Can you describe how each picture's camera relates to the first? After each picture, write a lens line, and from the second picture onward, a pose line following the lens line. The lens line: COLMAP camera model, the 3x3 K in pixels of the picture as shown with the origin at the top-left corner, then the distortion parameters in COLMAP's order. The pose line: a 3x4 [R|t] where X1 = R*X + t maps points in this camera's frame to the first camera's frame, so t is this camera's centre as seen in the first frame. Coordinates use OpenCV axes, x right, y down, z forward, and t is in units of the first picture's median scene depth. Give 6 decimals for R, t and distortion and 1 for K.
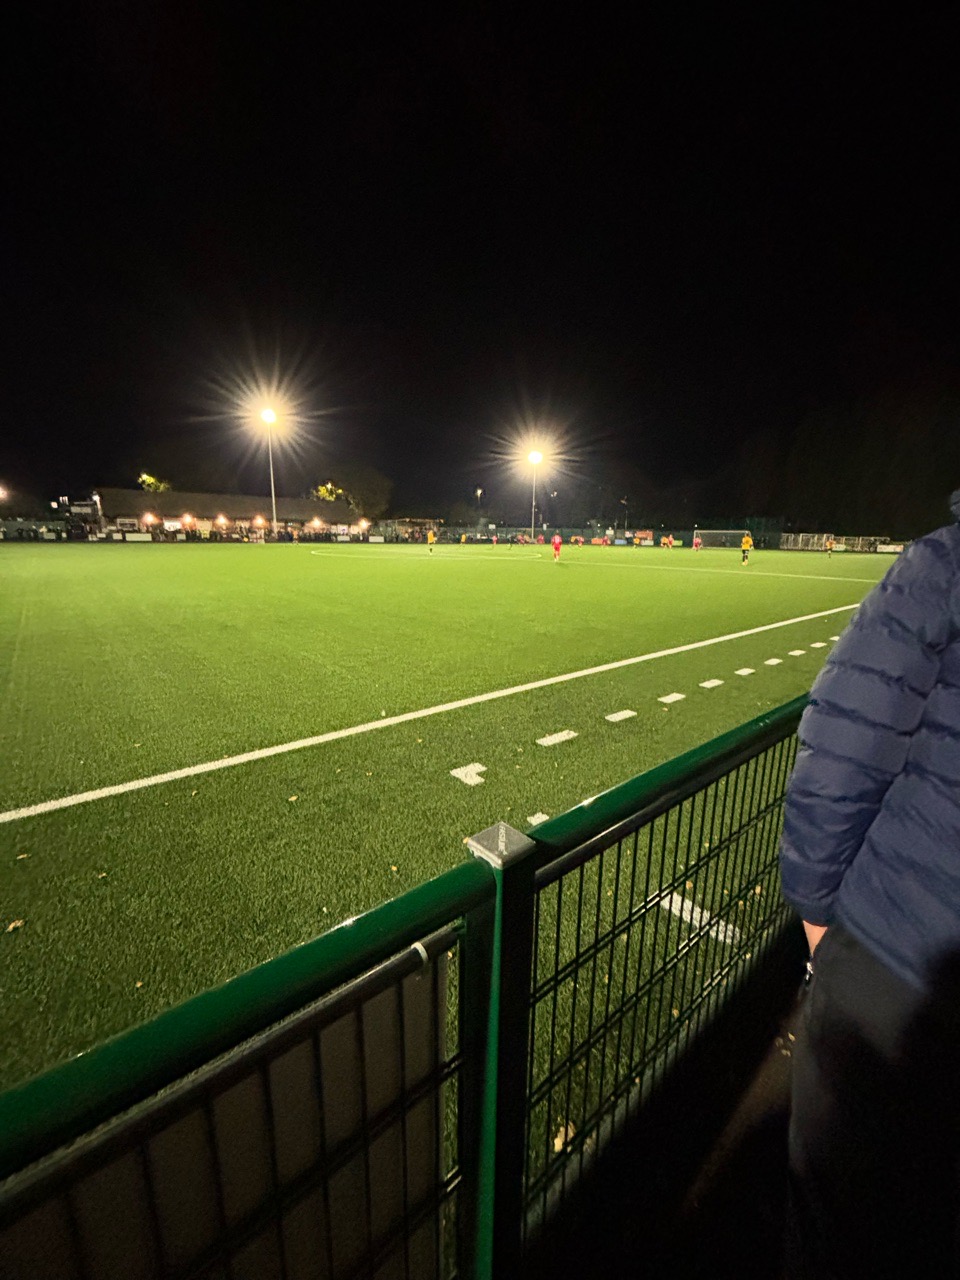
lens RADIAL K [[519.4, 0, 480.0], [0, 519.4, 640.0], [0, 0, 1]] dist [-0.000181, -0.000650]
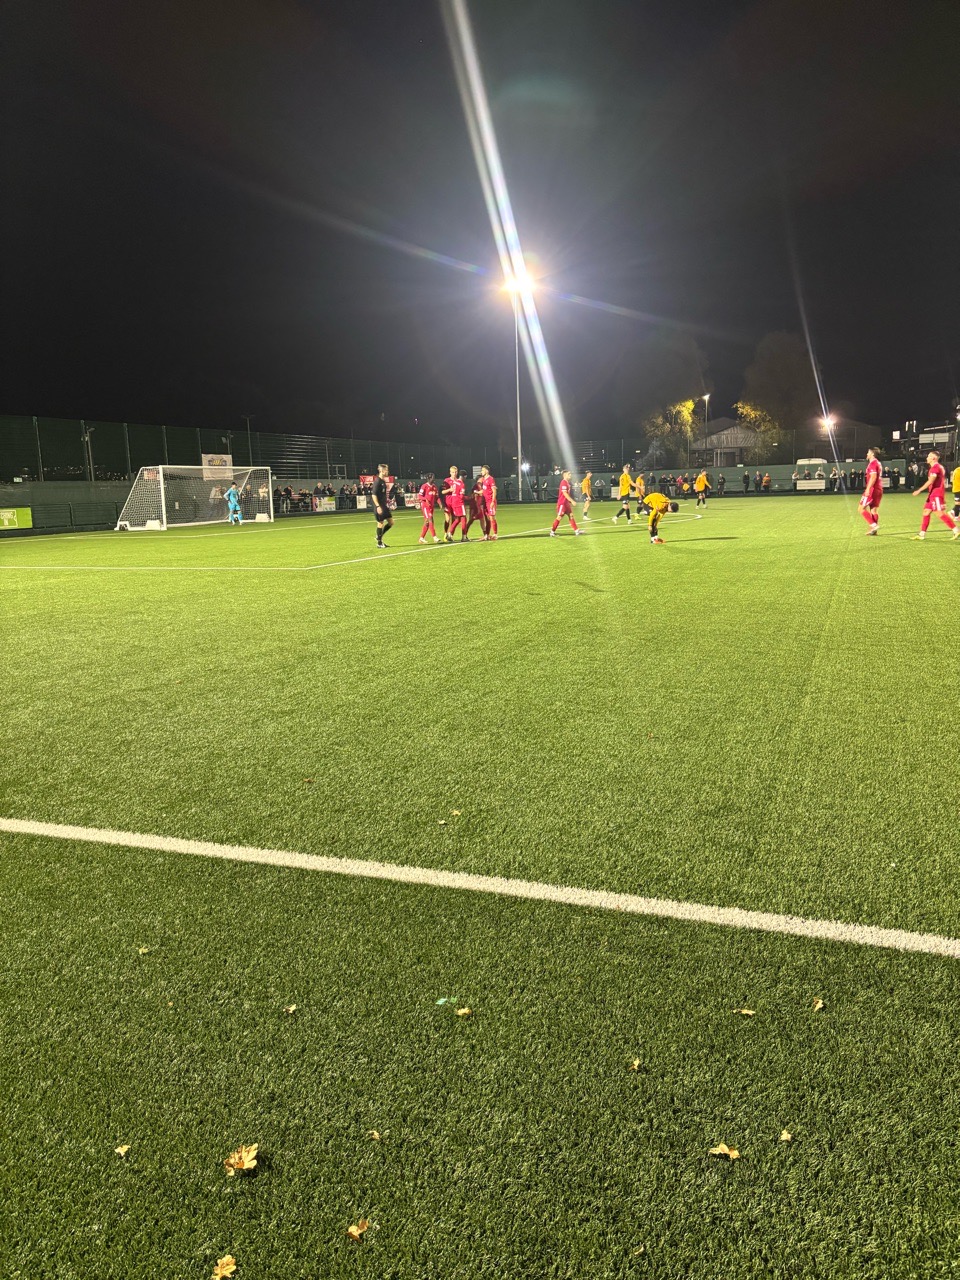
lens RADIAL K [[980.8, 0, 476.5], [0, 980.8, 634.6], [0, 0, 1]] dist [-0.027289, 0.073411]
pose [[0.478161, 0.105205, -0.871949, -0.115267], [-0.138905, 0.989363, 0.043198, 0.018961], [0.867218, 0.100462, 0.487688, 0.115013]]
